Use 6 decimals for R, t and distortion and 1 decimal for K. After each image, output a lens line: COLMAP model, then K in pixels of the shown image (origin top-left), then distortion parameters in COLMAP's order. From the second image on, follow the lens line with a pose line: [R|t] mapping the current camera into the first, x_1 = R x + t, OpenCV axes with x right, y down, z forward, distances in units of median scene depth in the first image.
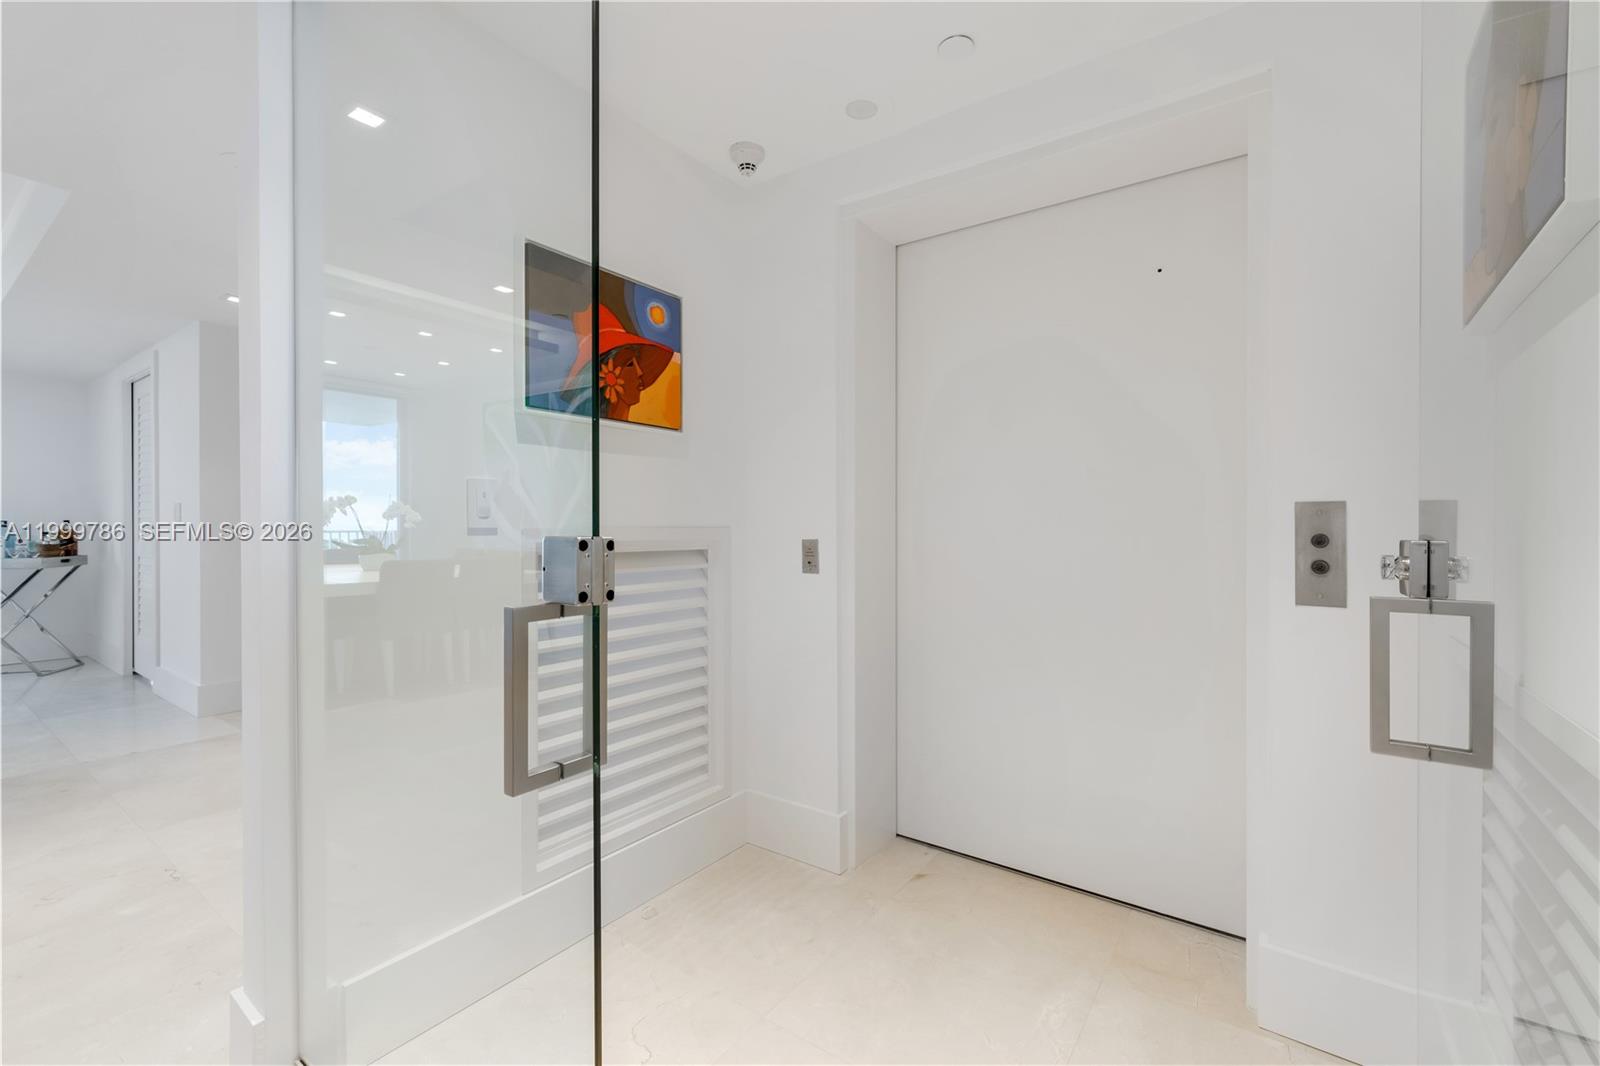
lens RADIAL K [[684.4, 0, 798.1], [0, 684.4, 529.6], [0, 0, 1]] dist [0.000415, -0.000063]
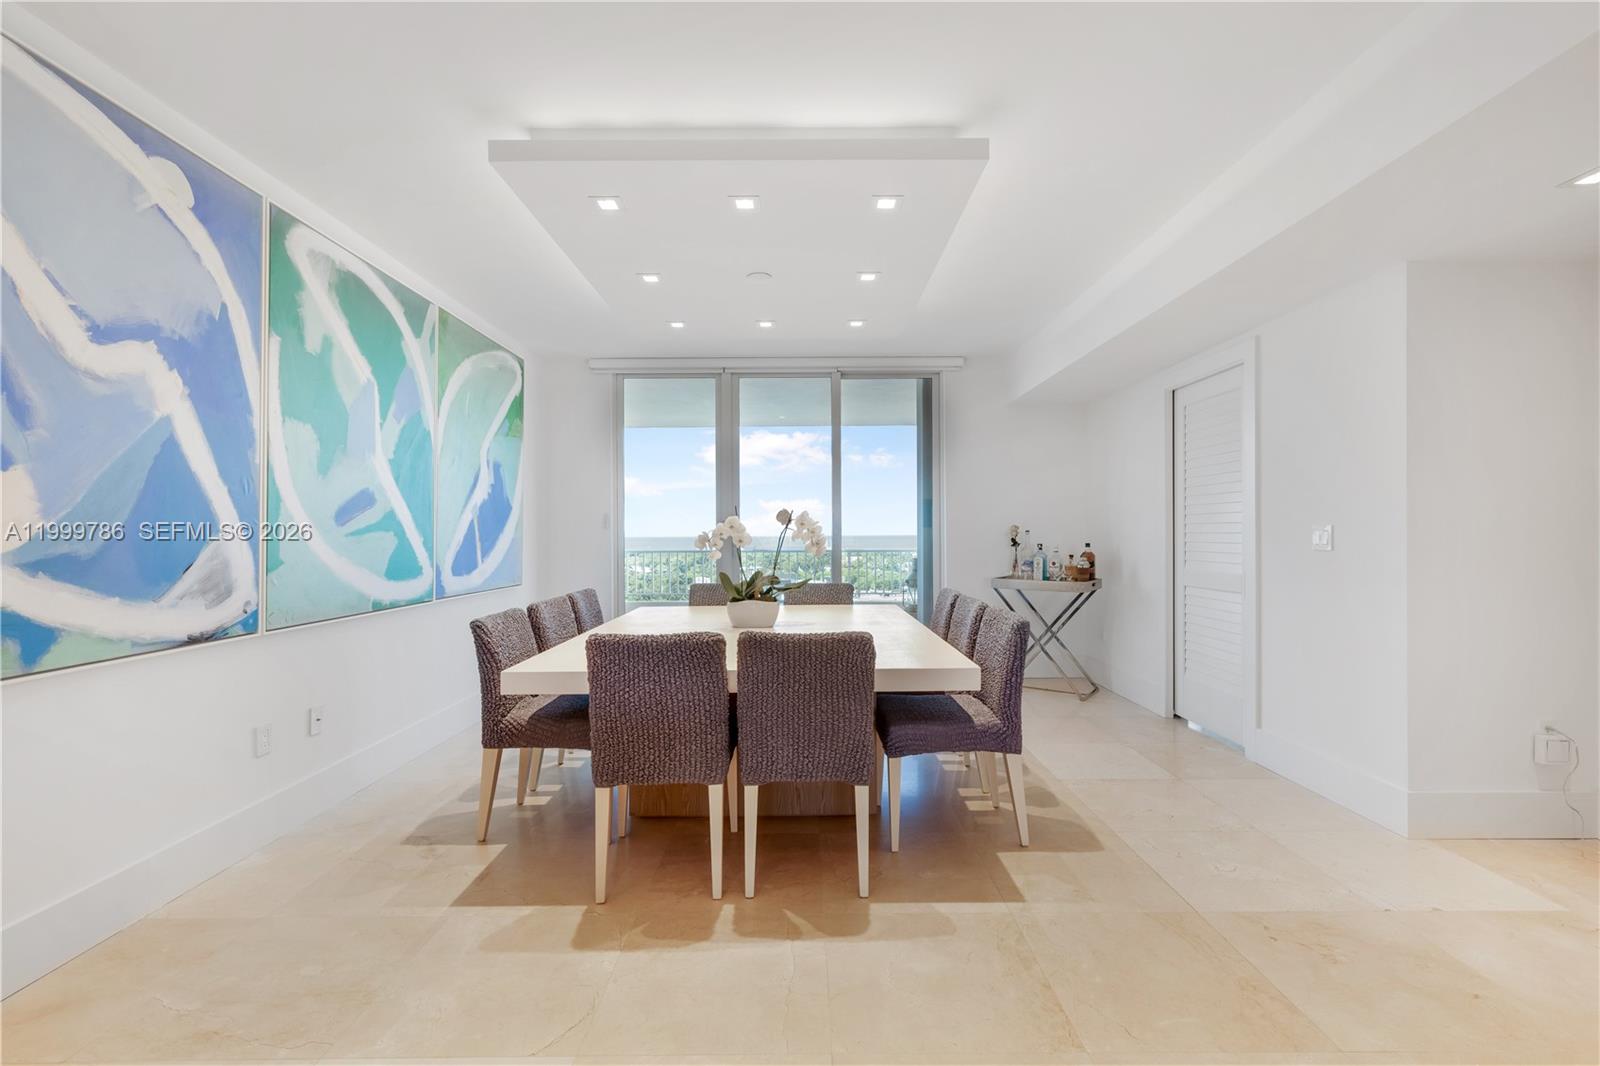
lens RADIAL K [[684.4, 0, 802.5], [0, 684.4, 535.2], [0, 0, 1]] dist [0.000415, -0.000063]
pose [[0.595272, -0.004775, -0.803510, -1.237176], [0.000354, 0.999984, -0.005680, -0.046930], [0.803524, 0.003096, 0.595264, 0.187185]]
